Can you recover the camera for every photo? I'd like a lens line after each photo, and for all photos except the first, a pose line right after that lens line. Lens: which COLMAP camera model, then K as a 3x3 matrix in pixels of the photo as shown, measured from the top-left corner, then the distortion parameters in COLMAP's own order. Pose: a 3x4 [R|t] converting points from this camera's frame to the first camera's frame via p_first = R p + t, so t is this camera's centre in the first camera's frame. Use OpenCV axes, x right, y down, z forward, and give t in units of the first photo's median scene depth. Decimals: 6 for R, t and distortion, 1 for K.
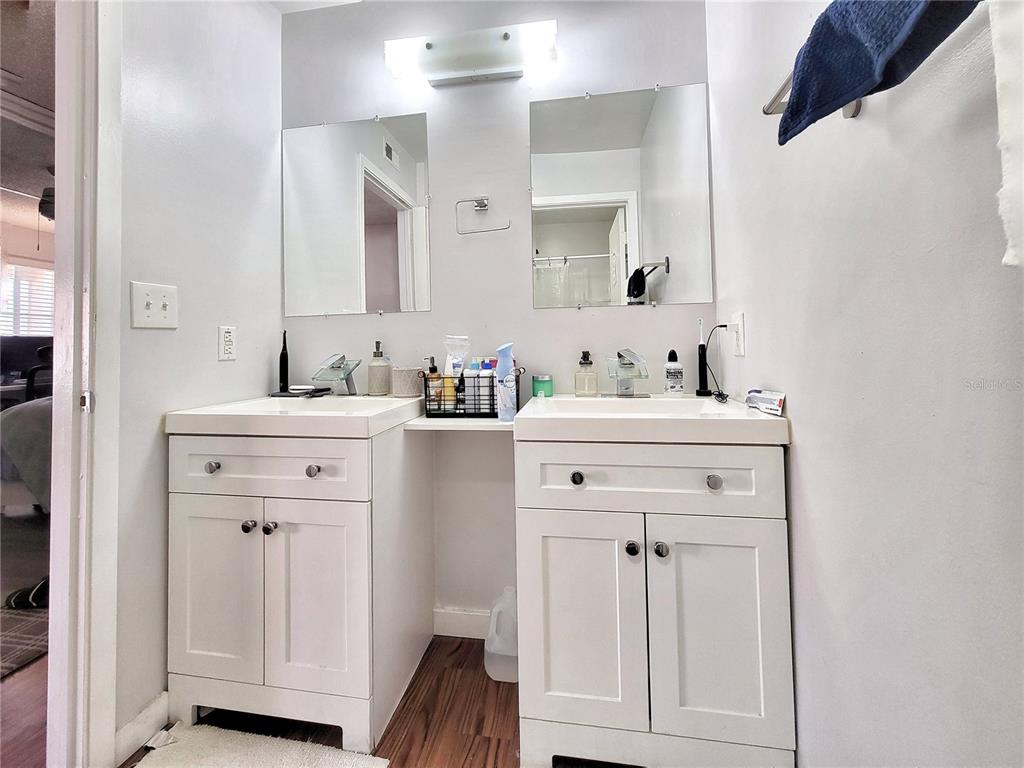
lens RADIAL K [[411.0, 0, 514.4], [0, 411.0, 329.8], [0, 0, 1]] dist [-0.000805, -0.000045]
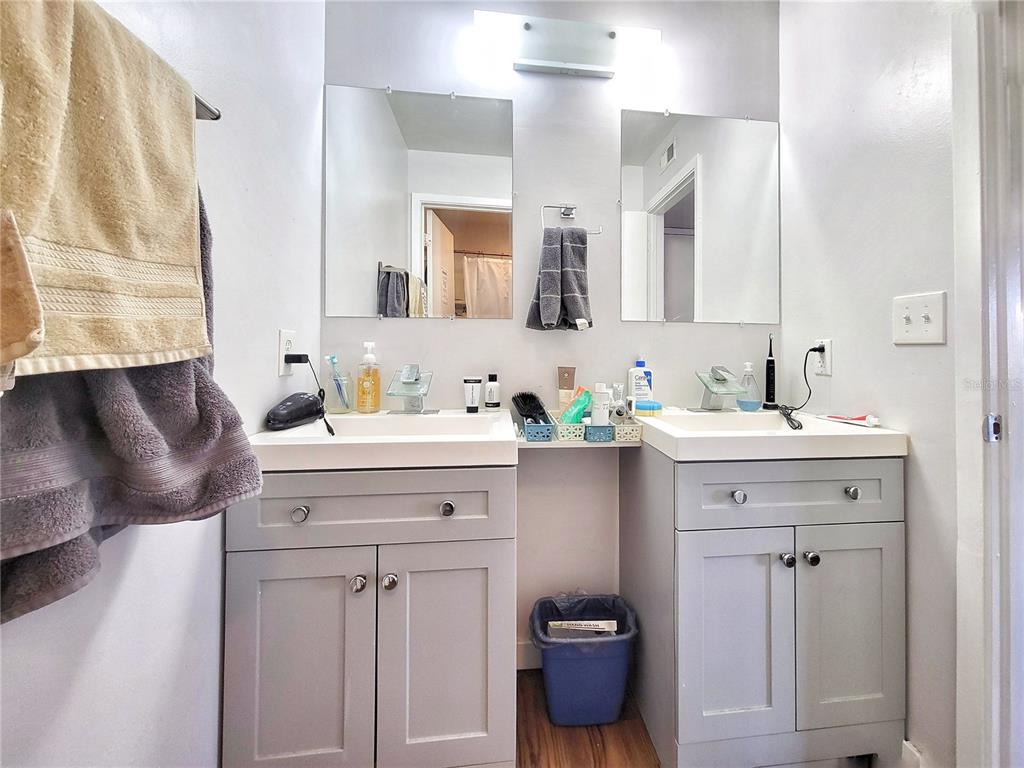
lens RADIAL K [[411.8, 0, 546.5], [0, 411.8, 341.7], [0, 0, 1]] dist [0.006042, -0.000090]
pose [[0.964267, 0.037990, 0.262196, -0.406544], [-0.045518, 0.998706, 0.022696, -0.017687], [-0.260994, -0.033819, 0.964748, 0.088431]]
